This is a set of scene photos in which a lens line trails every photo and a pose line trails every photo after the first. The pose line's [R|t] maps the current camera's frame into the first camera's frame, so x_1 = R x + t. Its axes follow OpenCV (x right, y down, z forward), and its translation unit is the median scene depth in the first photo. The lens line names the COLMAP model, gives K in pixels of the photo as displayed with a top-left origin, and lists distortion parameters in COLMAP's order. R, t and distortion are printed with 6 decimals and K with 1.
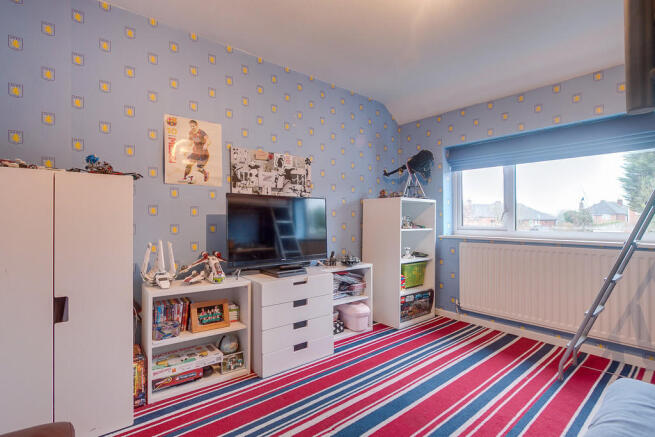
lens RADIAL K [[311.9, 0, 327.7], [0, 311.9, 218.7], [0, 0, 1]] dist [-0.016509, -0.000314]
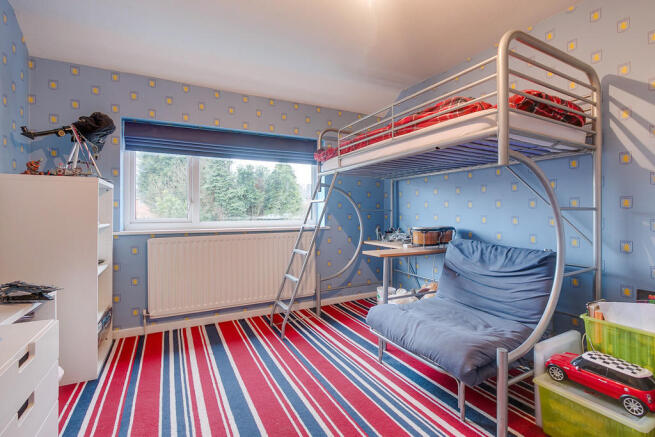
lens RADIAL K [[311.9, 0, 344.4], [0, 311.9, 211.8], [0, 0, 1]] dist [-0.016509, -0.000314]
pose [[0.179907, -0.006563, 0.983662, -0.289043], [-0.000492, 0.999977, 0.006762, -0.001400], [-0.983683, -0.001700, 0.179900, 0.342781]]
